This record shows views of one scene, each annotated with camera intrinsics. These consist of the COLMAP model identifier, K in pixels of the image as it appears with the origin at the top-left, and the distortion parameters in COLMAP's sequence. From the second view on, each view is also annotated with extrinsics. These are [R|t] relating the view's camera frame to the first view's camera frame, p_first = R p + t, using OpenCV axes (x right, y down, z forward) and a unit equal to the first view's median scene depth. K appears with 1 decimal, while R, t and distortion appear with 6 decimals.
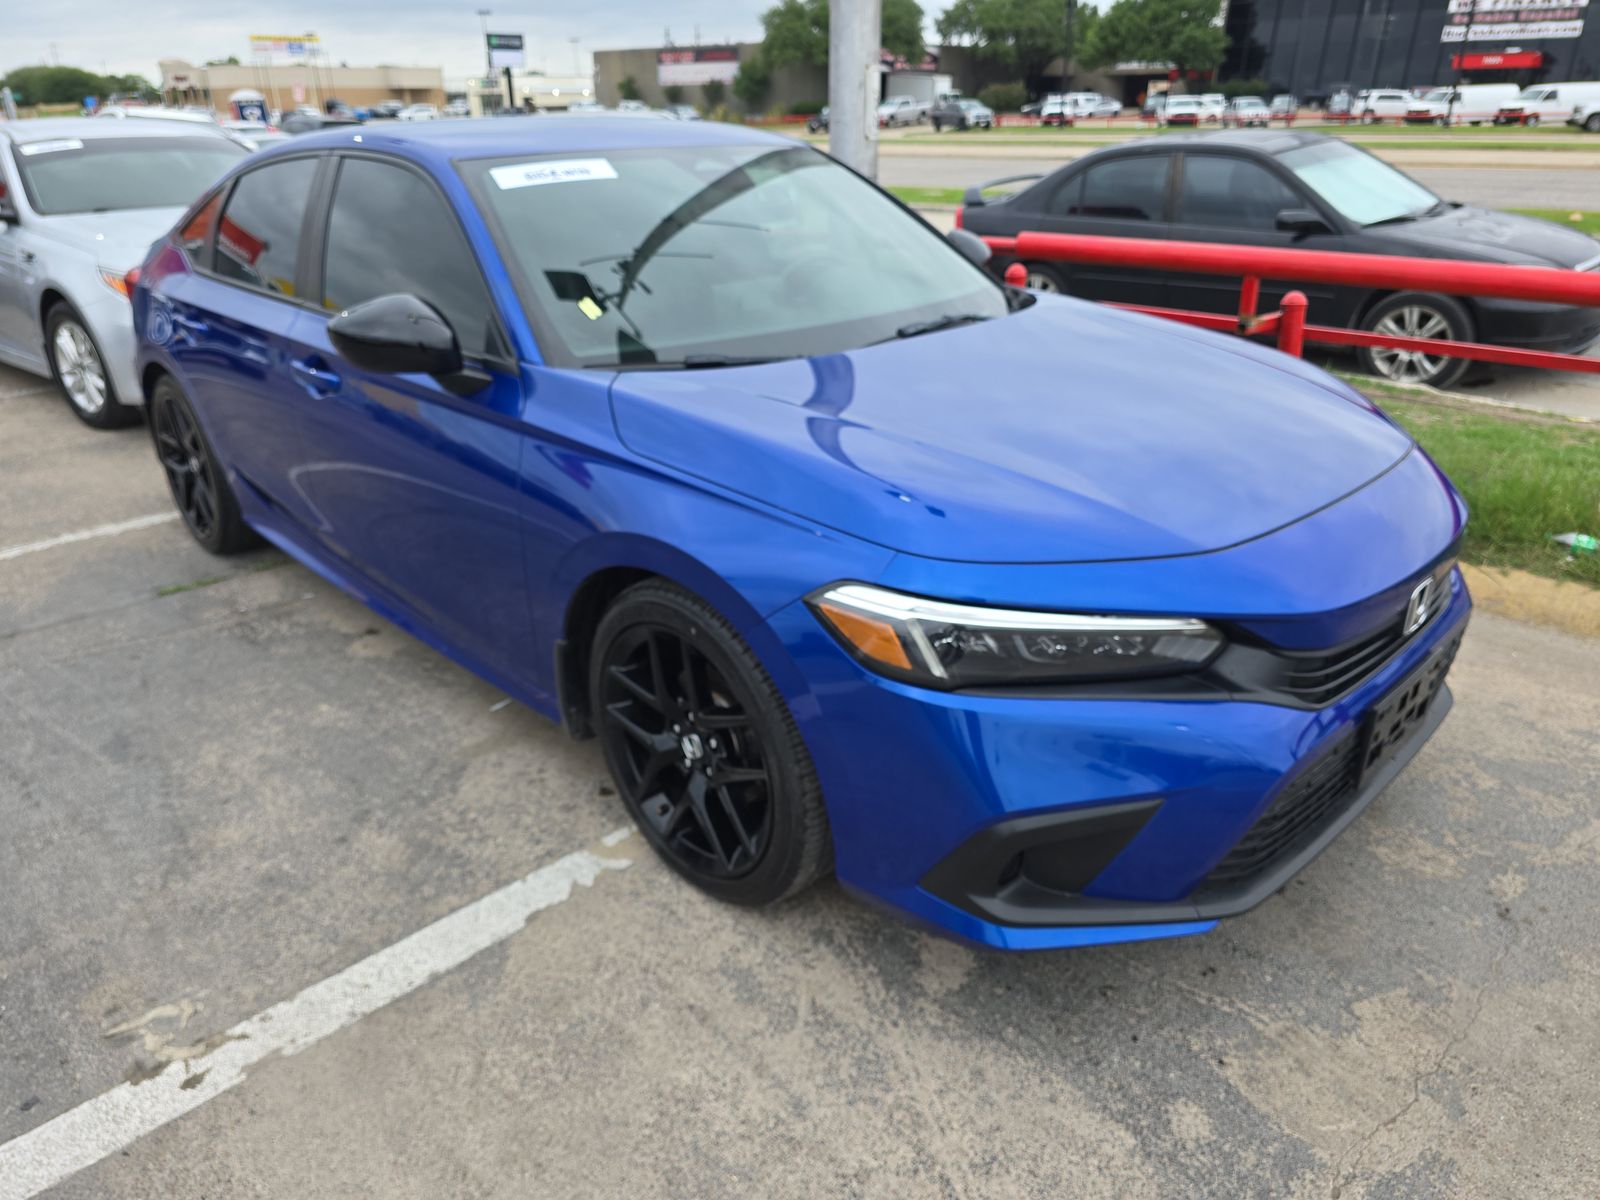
lens RADIAL K [[1125.2, 0, 795.9], [0, 1125.2, 569.0], [0, 0, 1]] dist [0.033366, -0.033249]
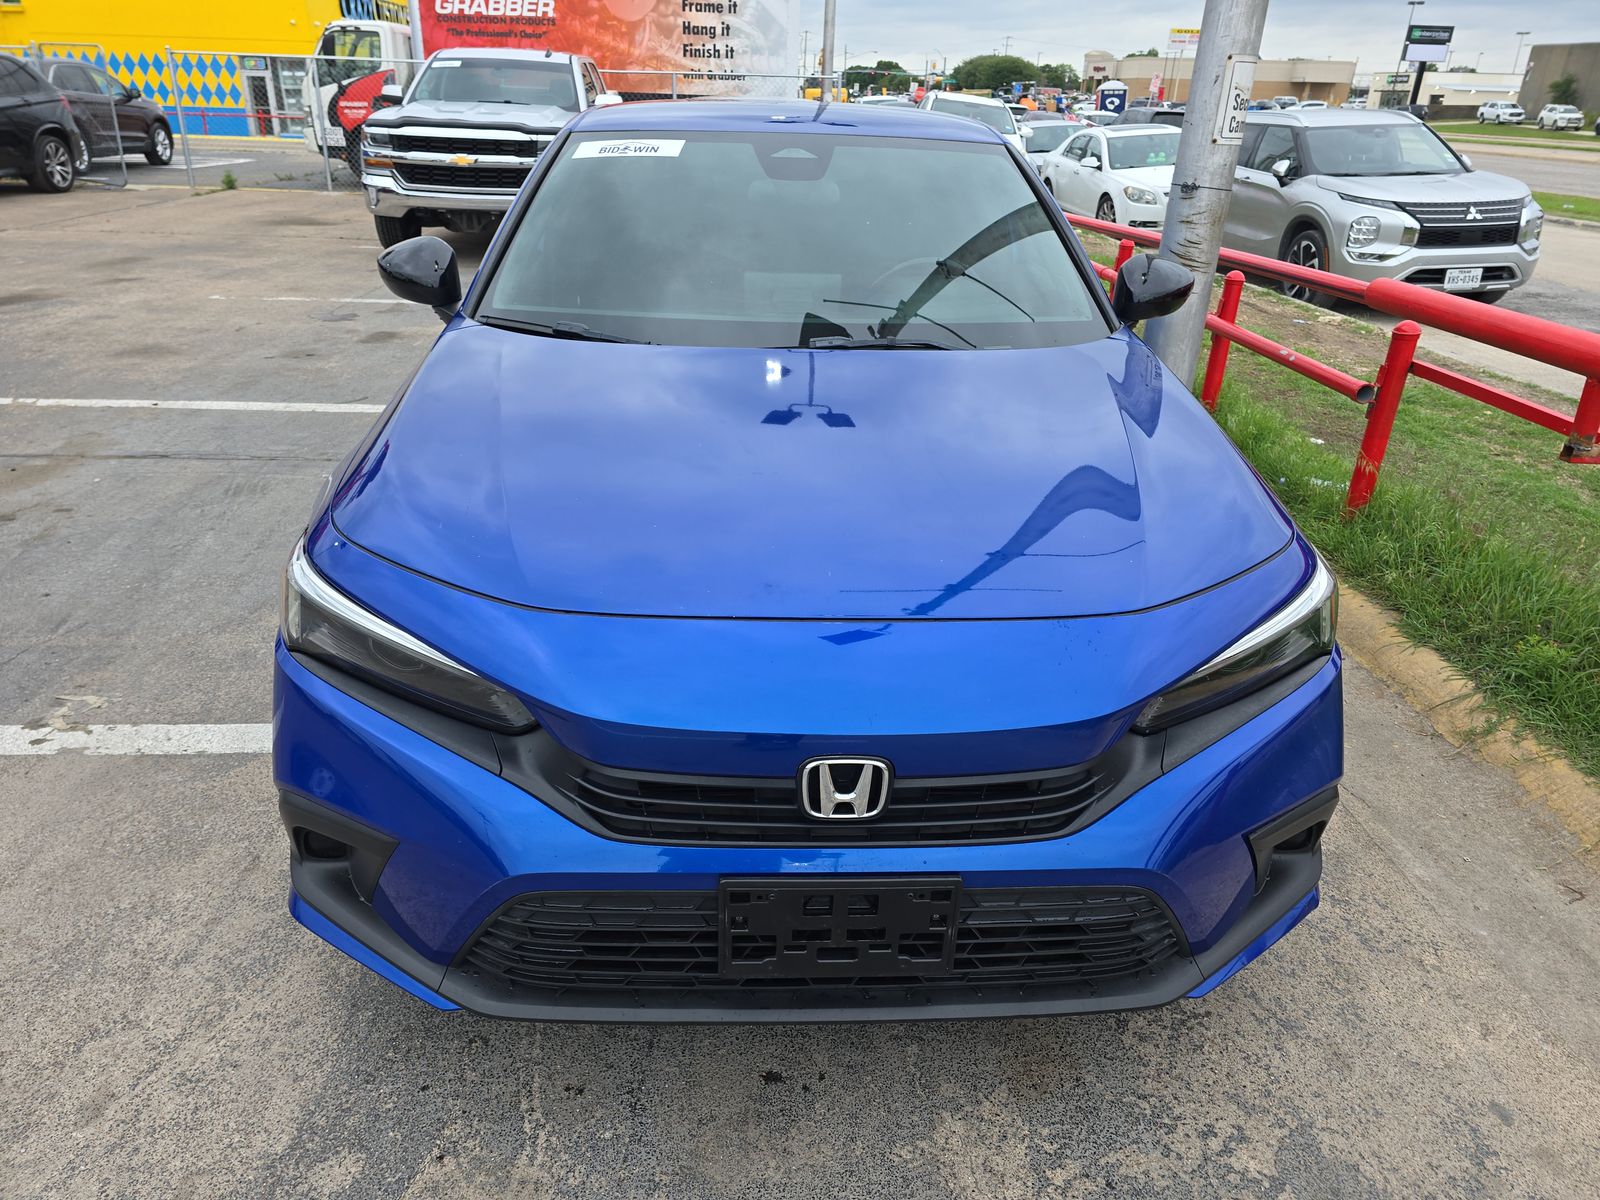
lens RADIAL K [[1101.0, 0, 799.7], [0, 1101.0, 570.1], [0, 0, 1]] dist [0.046803, -0.039013]
pose [[0.749589, 0.290473, -0.594762, 0.828442], [-0.283135, 0.952917, 0.108551, -0.158896], [0.598290, 0.087029, 0.796539, 0.357333]]
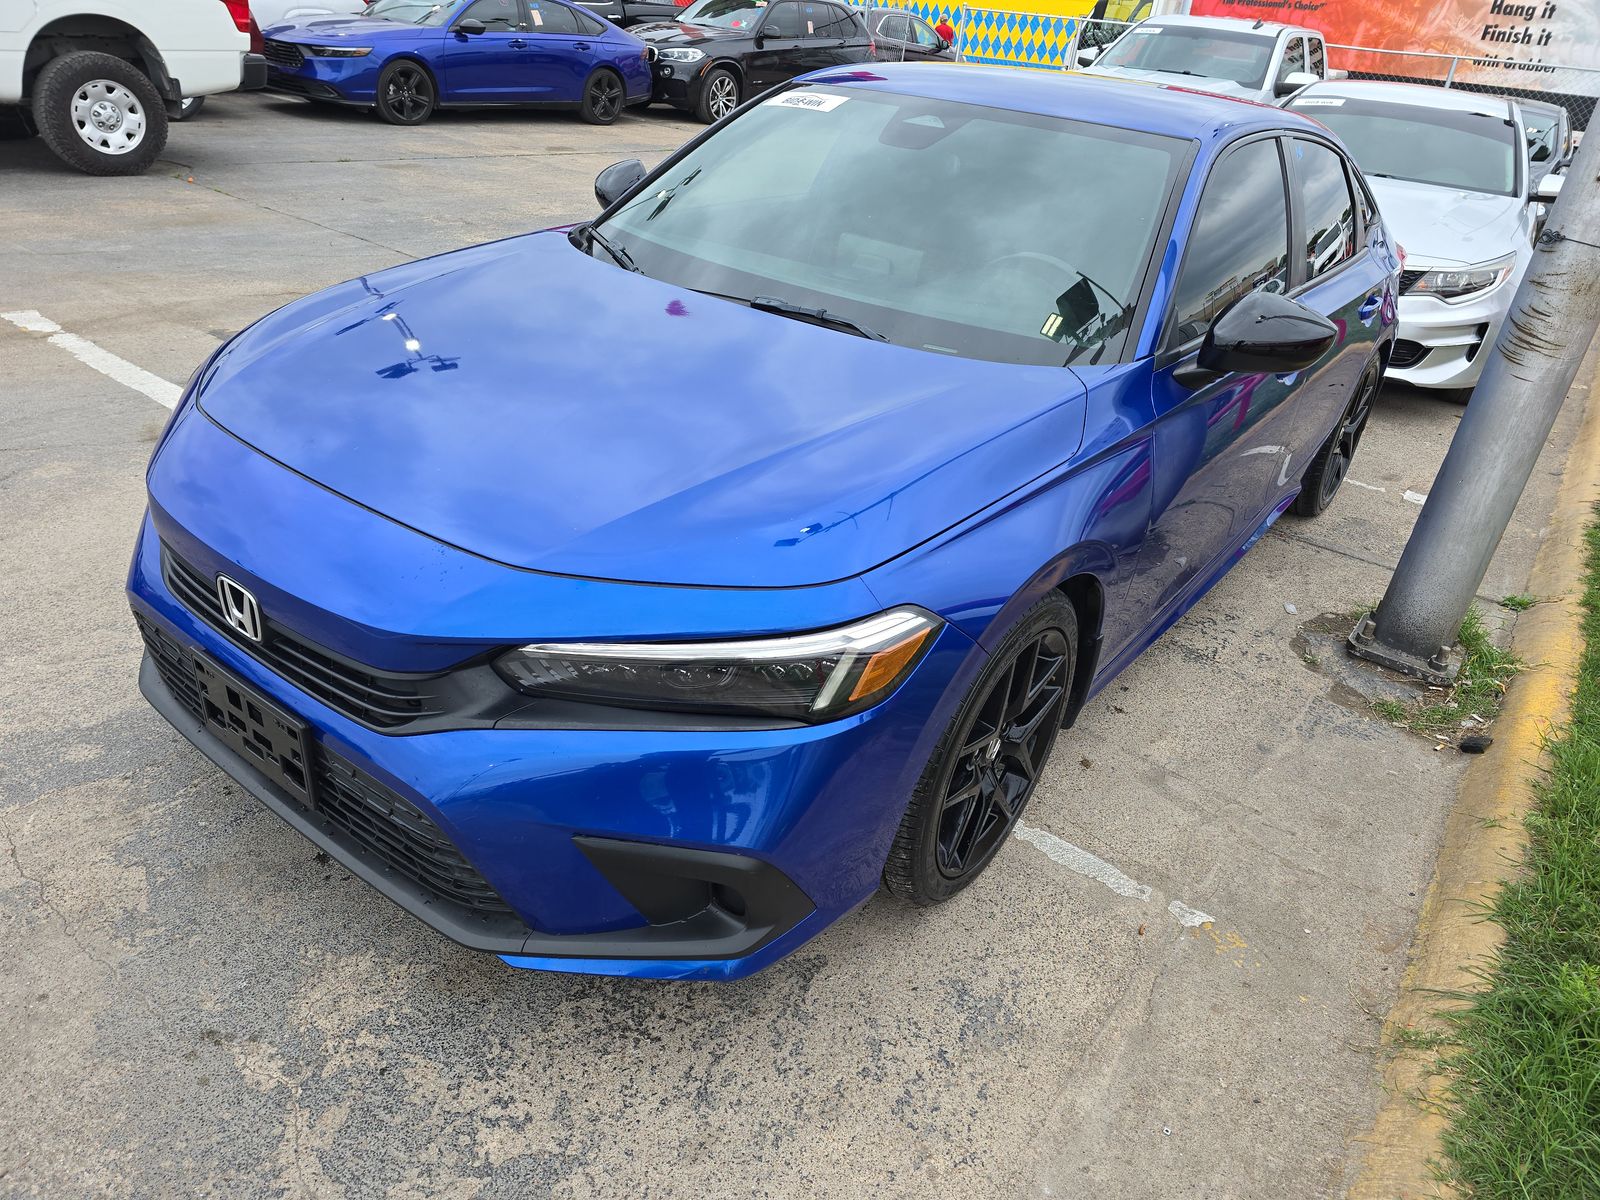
lens RADIAL K [[1101.0, 0, 799.7], [0, 1101.0, 570.1], [0, 0, 1]] dist [0.046803, -0.039013]
pose [[0.144679, 0.471383, -0.869980, 1.228398], [-0.458278, 0.811167, 0.363304, -0.462528], [0.876954, 0.346131, 0.333384, 0.982113]]
